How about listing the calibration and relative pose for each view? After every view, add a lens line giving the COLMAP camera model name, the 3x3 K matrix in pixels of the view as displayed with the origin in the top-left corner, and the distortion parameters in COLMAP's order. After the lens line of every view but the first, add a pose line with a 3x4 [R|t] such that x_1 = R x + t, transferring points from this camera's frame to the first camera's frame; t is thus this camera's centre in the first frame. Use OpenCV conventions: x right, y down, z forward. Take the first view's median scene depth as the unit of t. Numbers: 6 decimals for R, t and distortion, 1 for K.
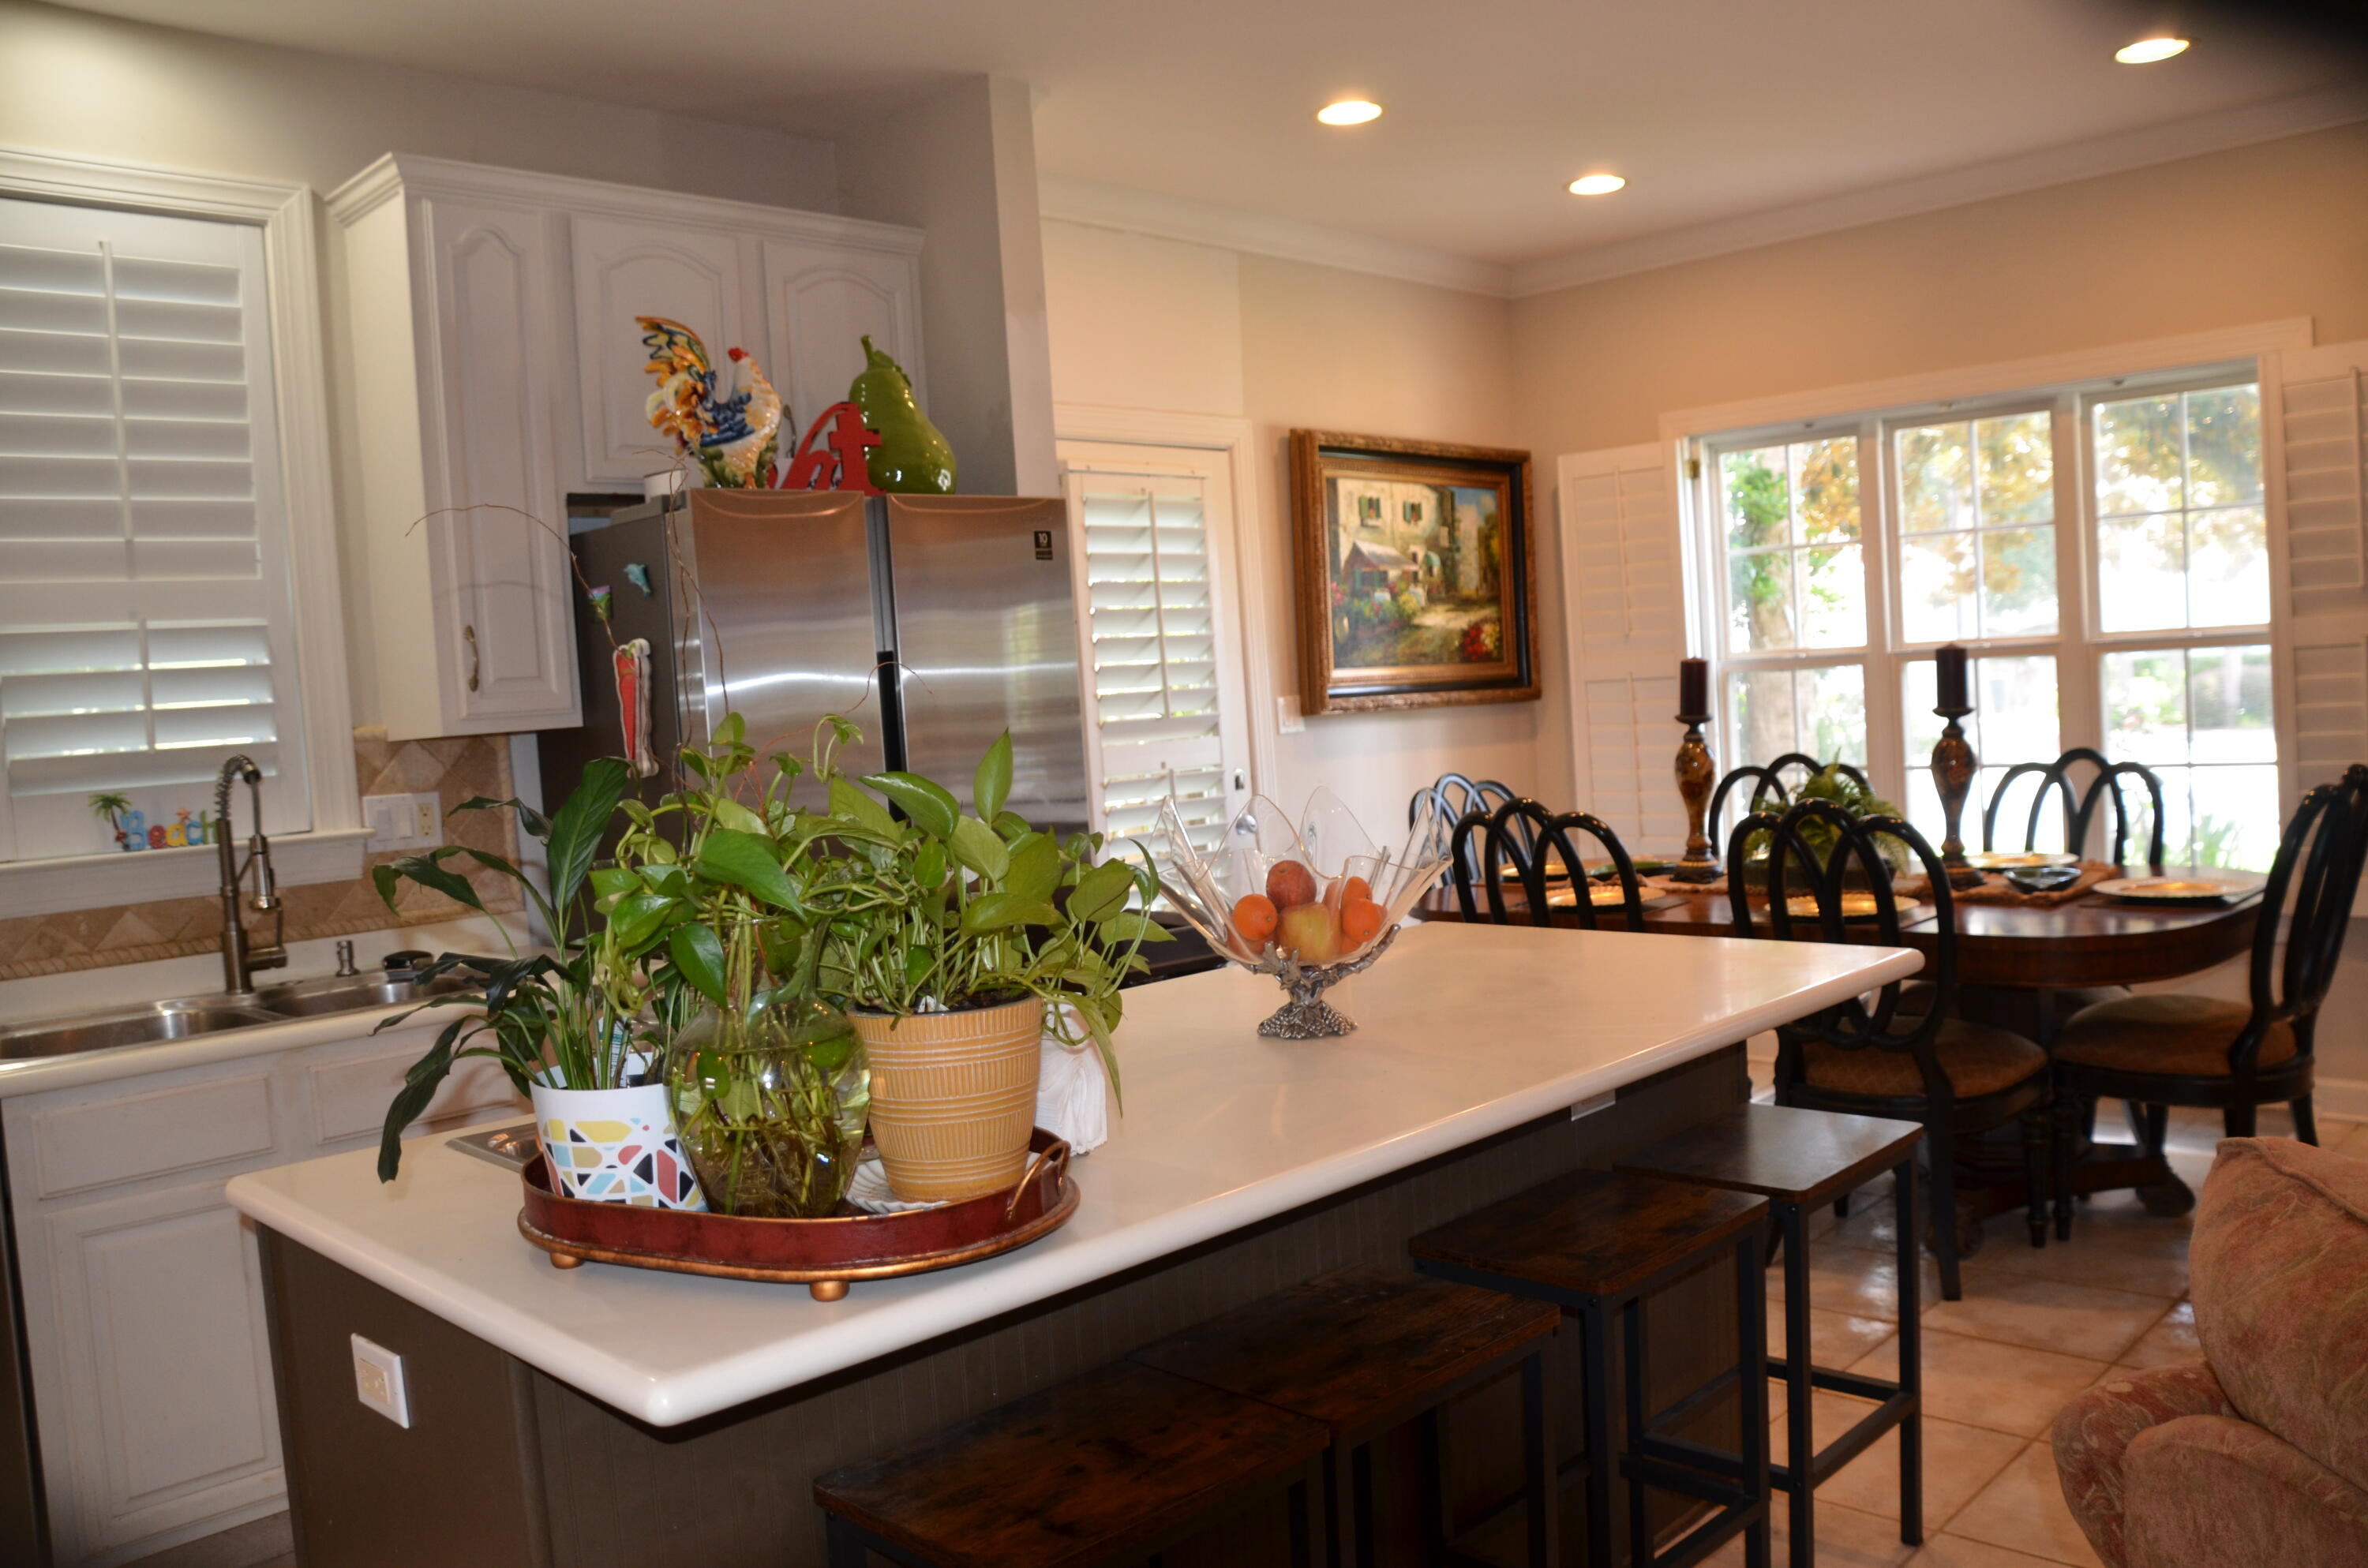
lens RADIAL K [[1847.8, 0, 1194.1], [0, 1847.8, 785.0], [0, 0, 1]] dist [-0.139358, 0.095692]
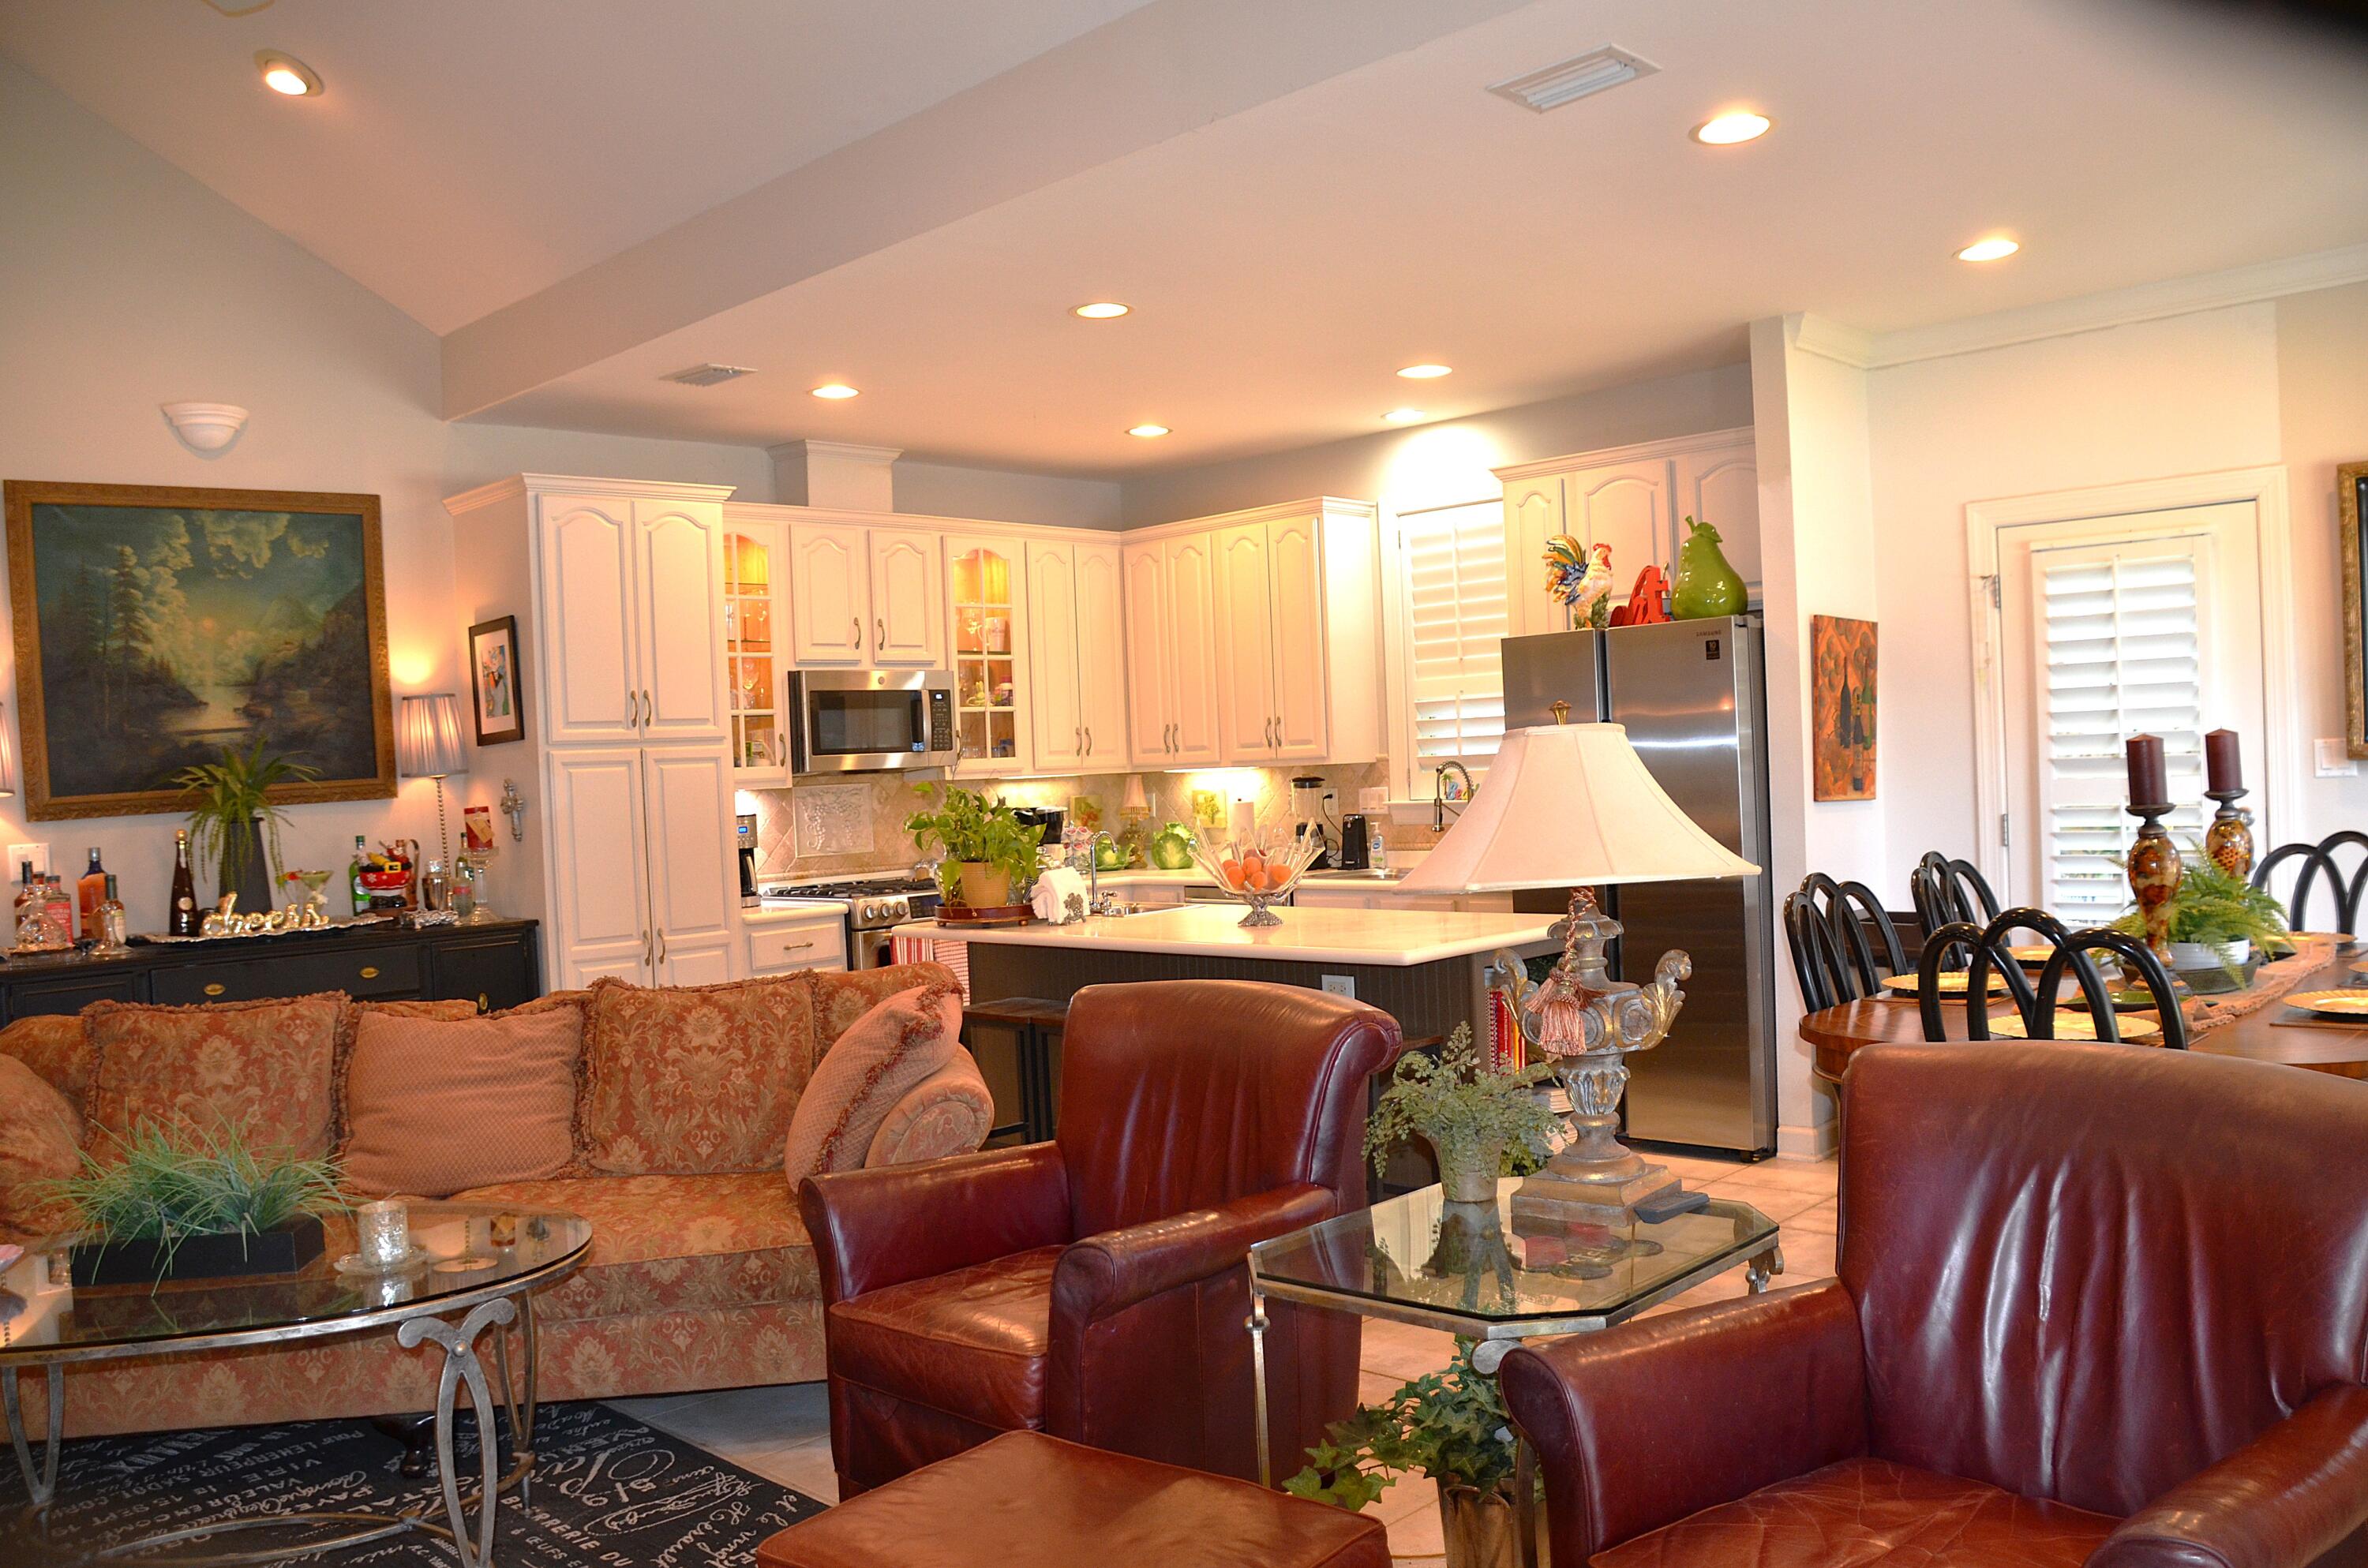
lens RADIAL K [[1847.8, 0, 1196.3], [0, 1847.8, 793.6], [0, 0, 1]] dist [-0.139358, 0.095692]
pose [[0.013678, 0.077507, -0.996898, 1.540268], [-0.011939, 0.996933, 0.077345, -0.132137], [0.999835, 0.010844, 0.014561, 0.593552]]
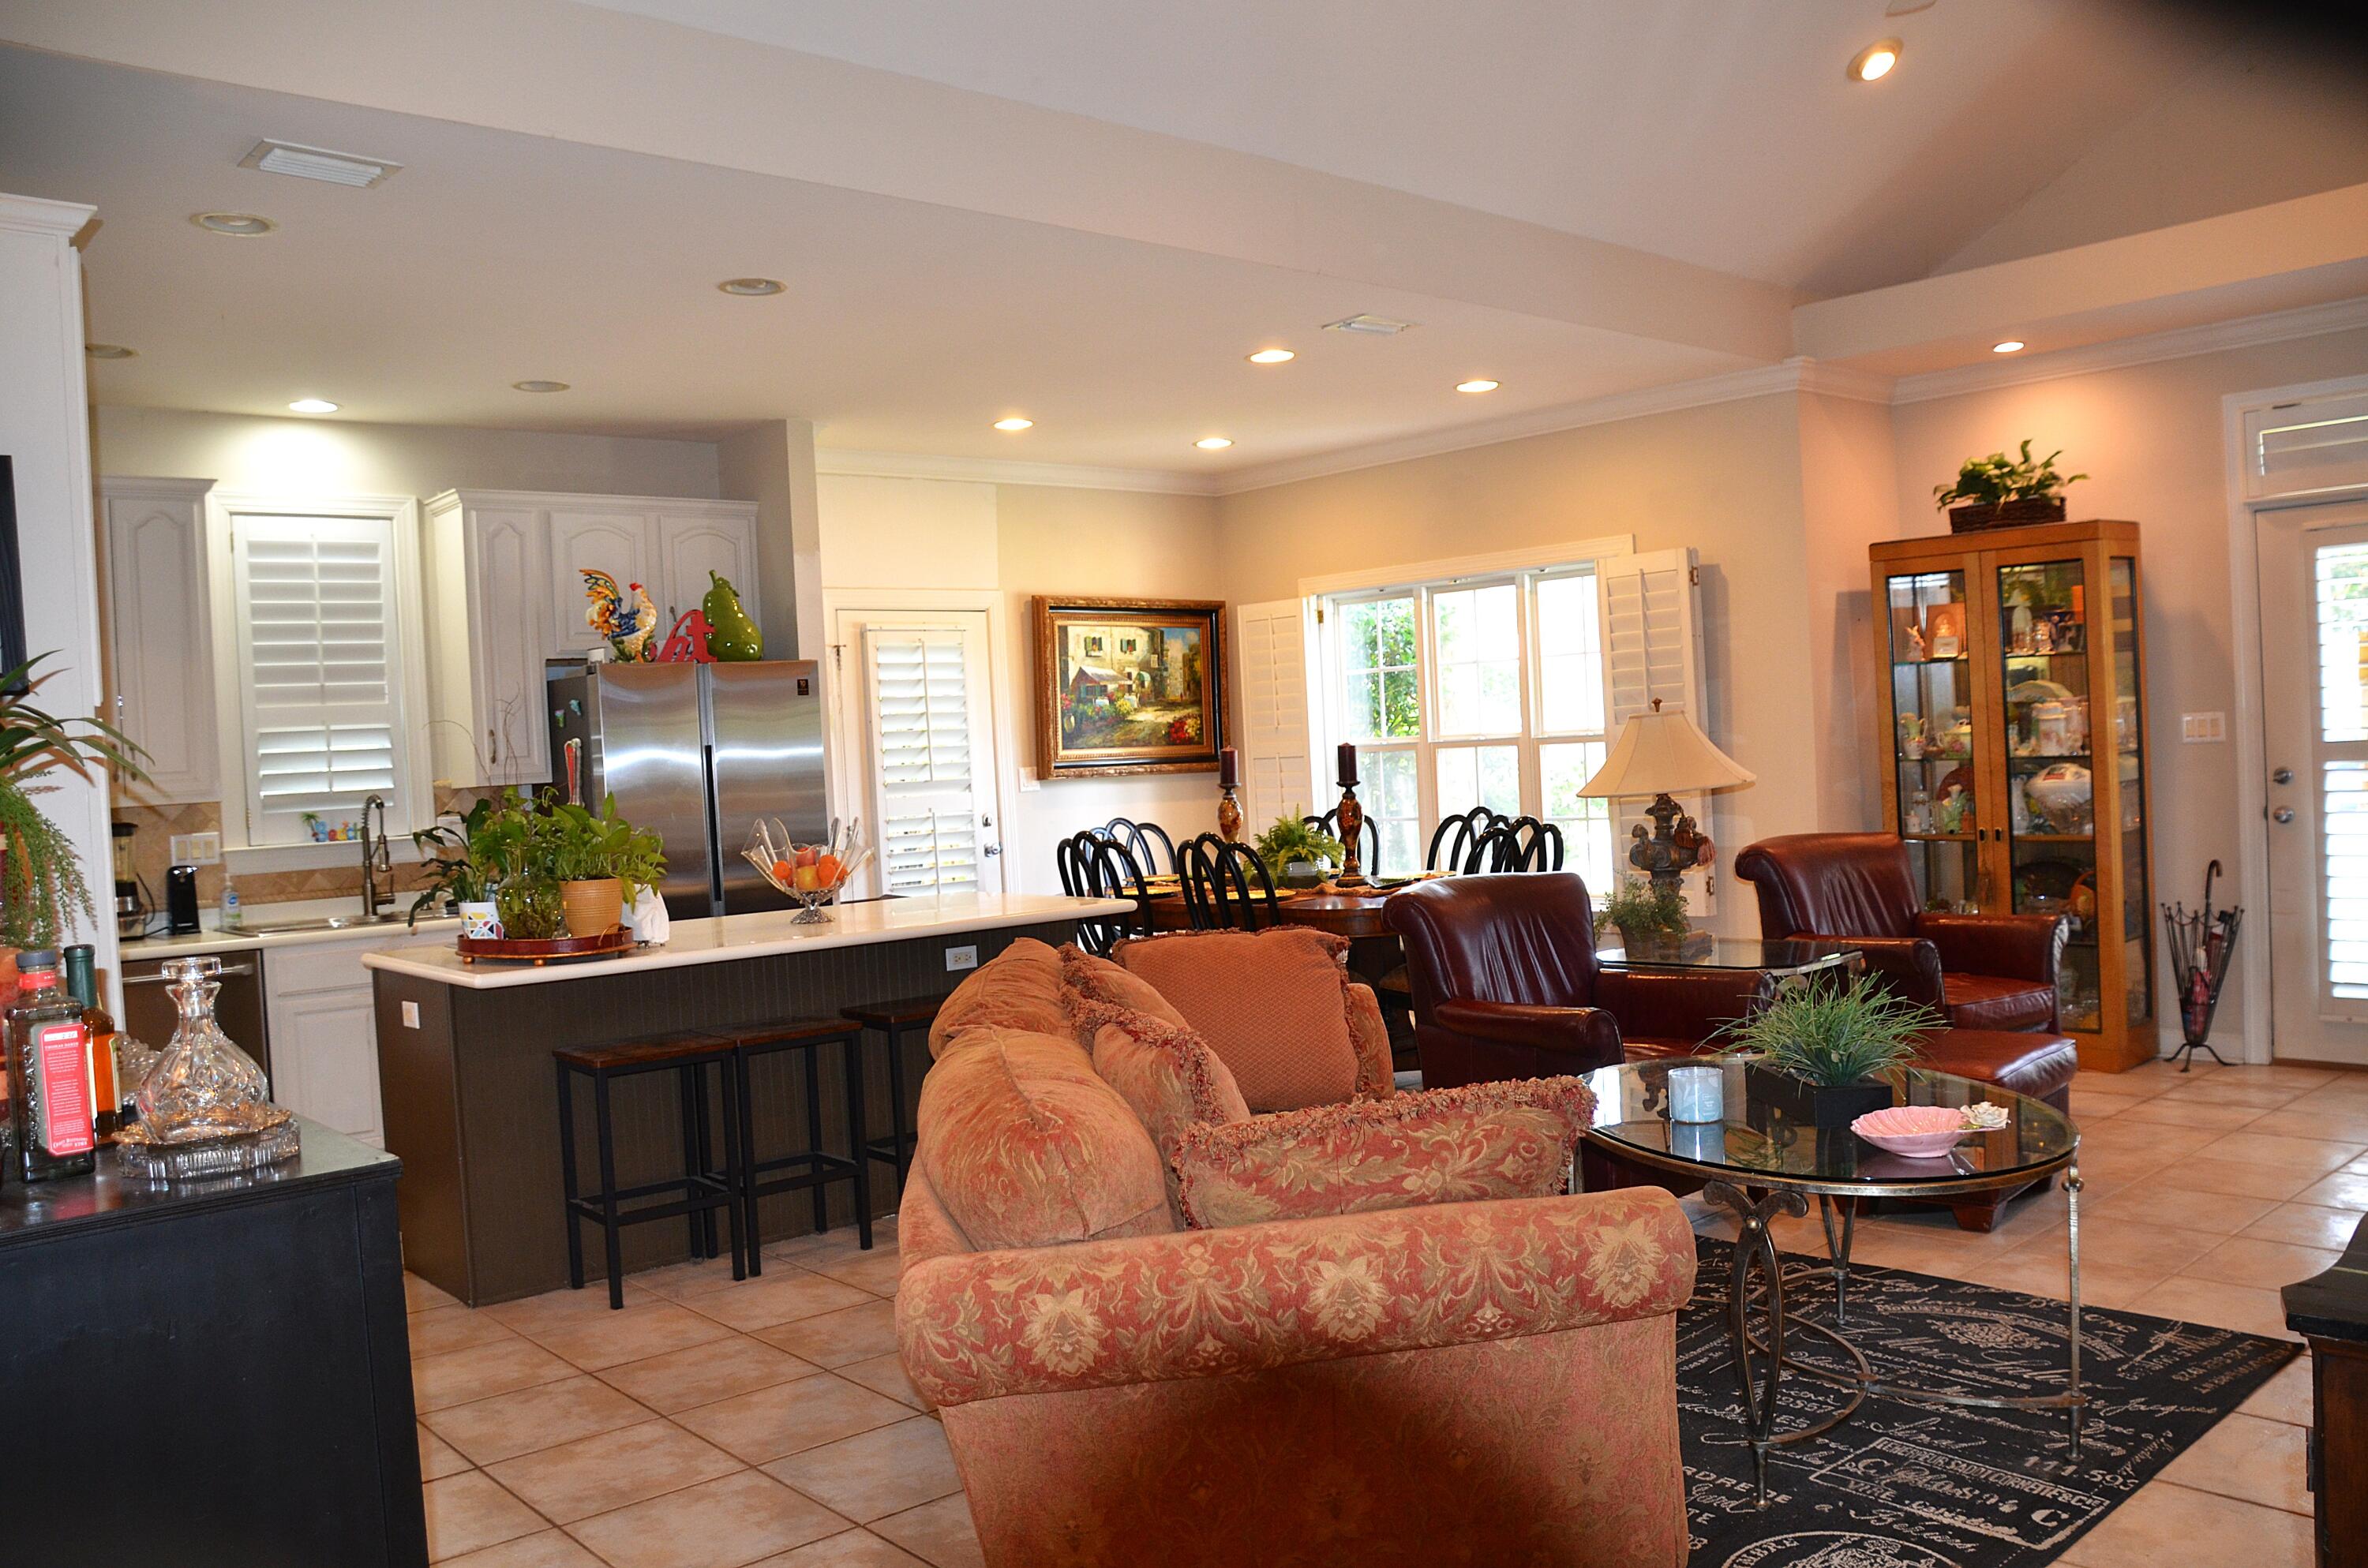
lens RADIAL K [[1847.8, 0, 1196.8], [0, 1847.8, 785.9], [0, 0, 1]] dist [-0.139358, 0.095692]
pose [[0.997666, 0.013618, -0.066909, 0.463937], [-0.015501, 0.999496, -0.027715, 0.013505], [0.066498, 0.028687, 0.997374, -0.848132]]
